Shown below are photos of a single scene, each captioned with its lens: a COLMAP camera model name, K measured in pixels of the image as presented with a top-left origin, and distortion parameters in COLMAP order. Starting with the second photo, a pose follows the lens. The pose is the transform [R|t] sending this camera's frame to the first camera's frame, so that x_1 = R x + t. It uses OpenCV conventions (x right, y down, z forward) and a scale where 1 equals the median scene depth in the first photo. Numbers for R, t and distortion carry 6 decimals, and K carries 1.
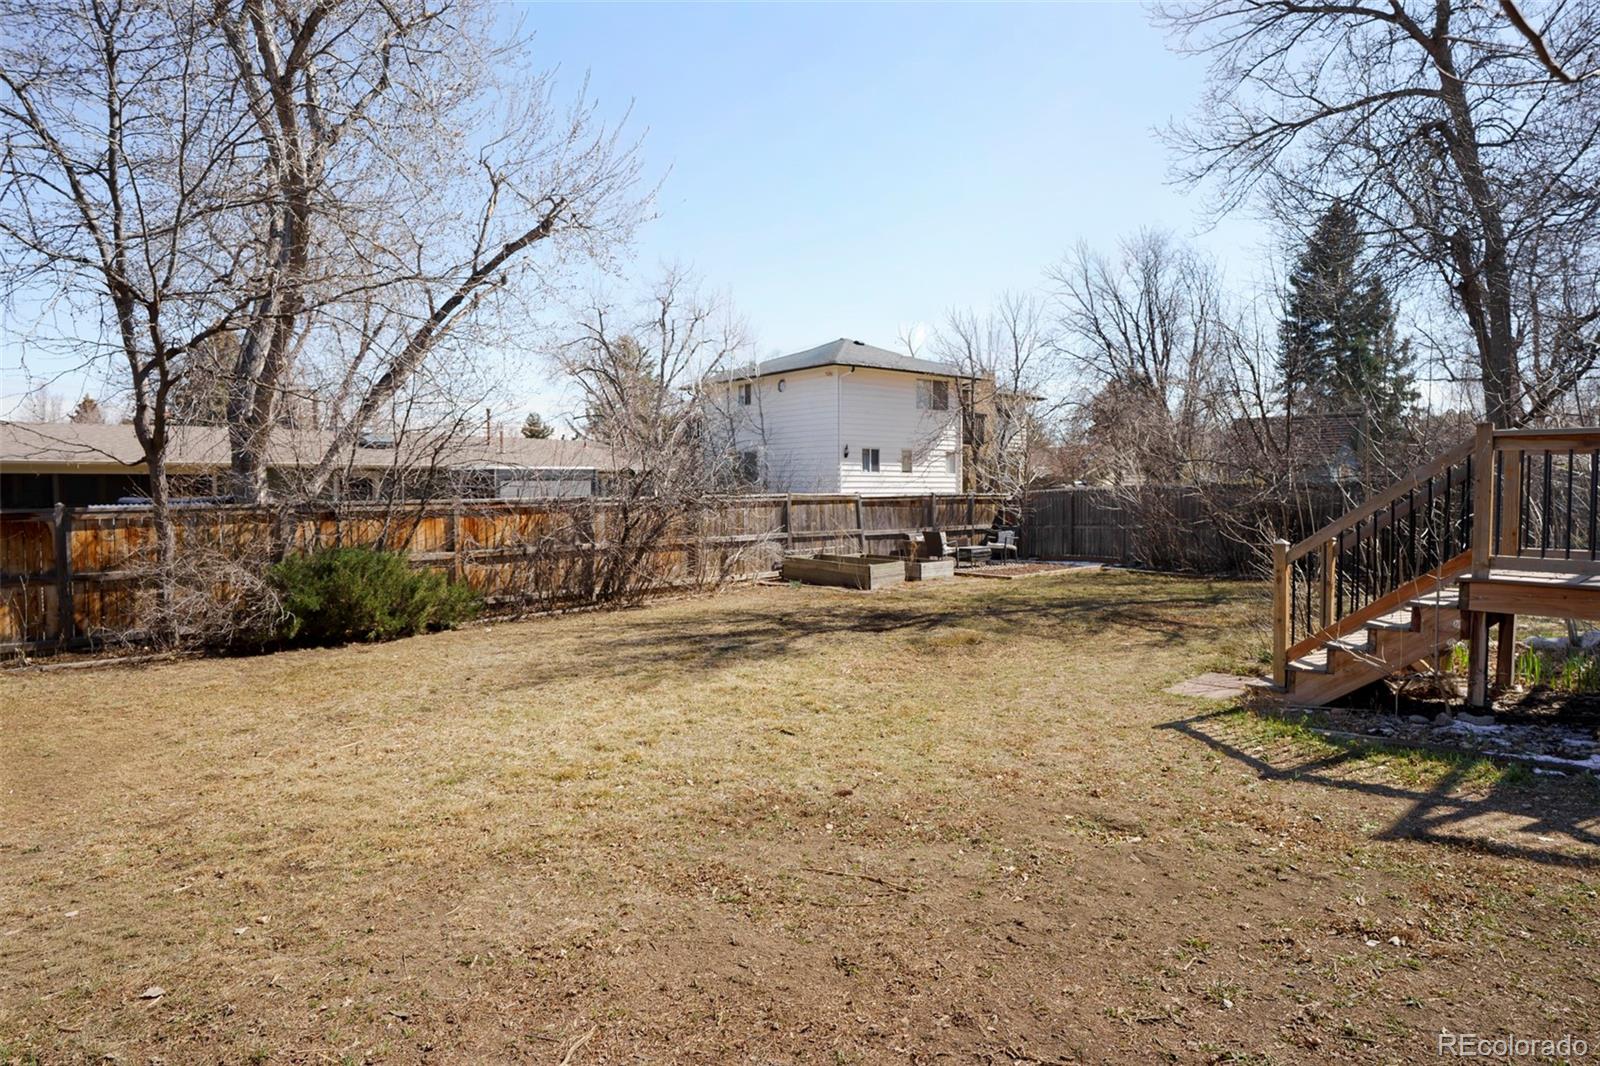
lens RADIAL K [[907.9, 0, 792.5], [0, 907.9, 535.0], [0, 0, 1]] dist [-0.023334, 0.002173]
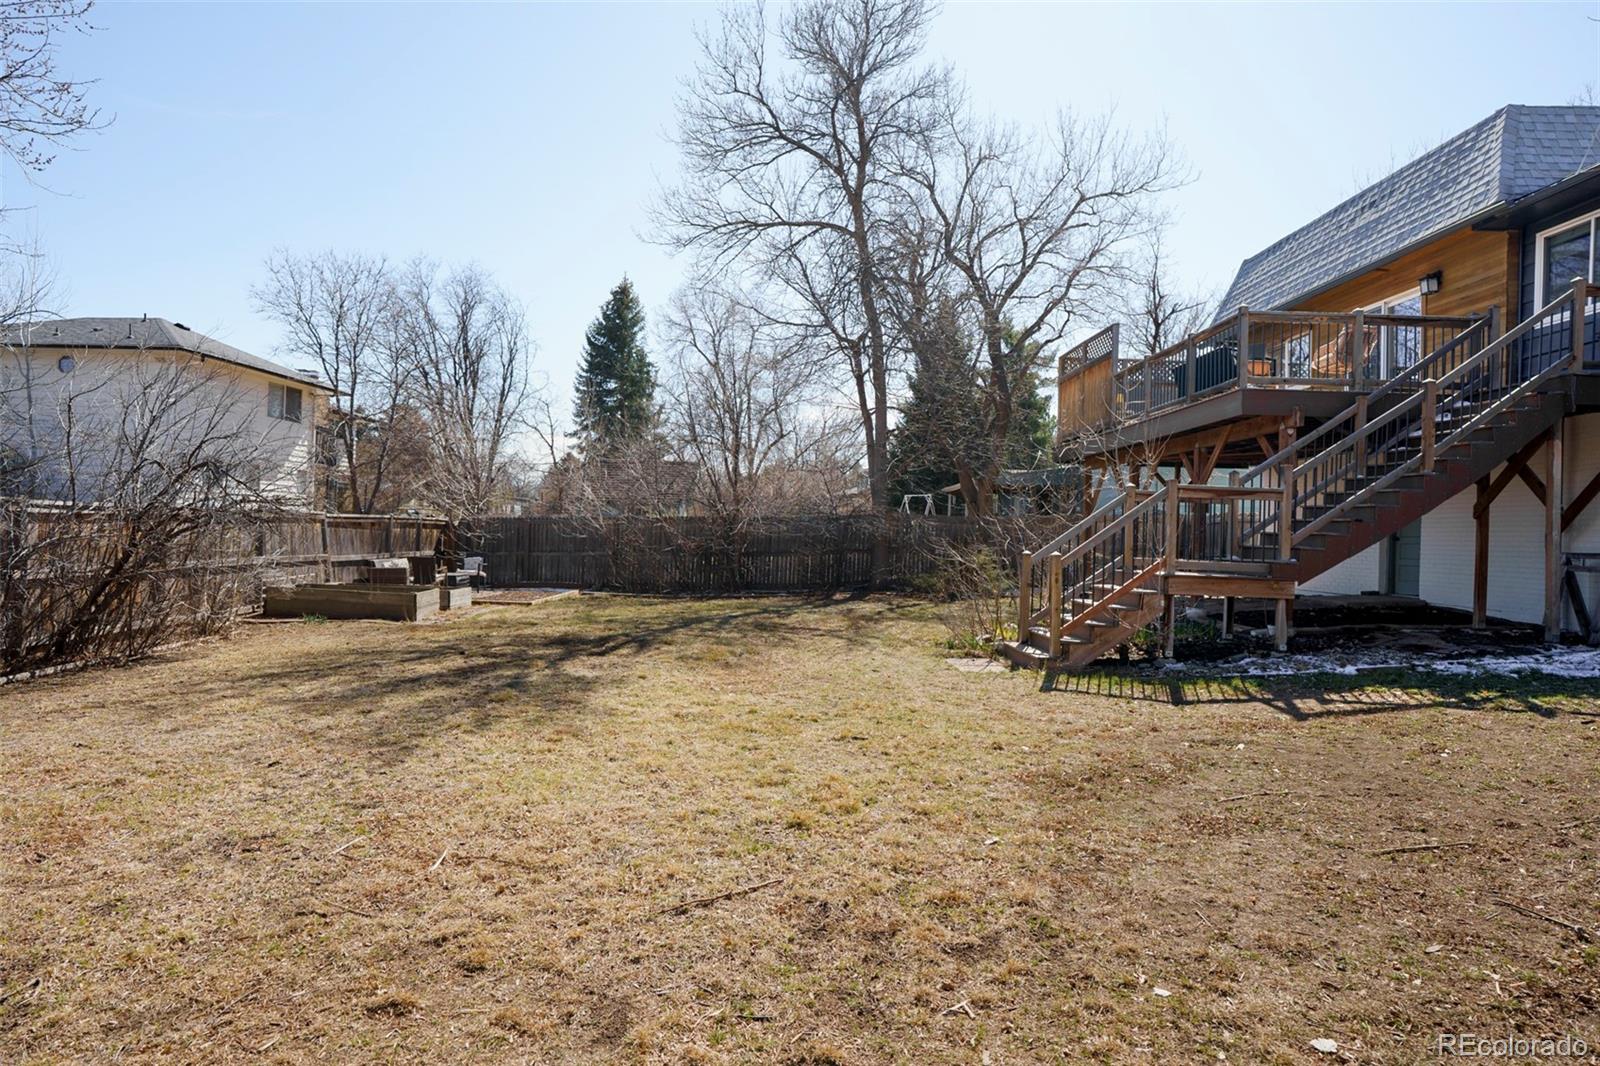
lens RADIAL K [[907.9, 0, 792.5], [0, 907.9, 535.0], [0, 0, 1]] dist [-0.023334, 0.002173]
pose [[0.661430, 0.020843, 0.749718, -0.238445], [0.009004, 0.999321, -0.035726, 0.008701], [-0.749953, 0.030381, 0.660793, 0.114514]]
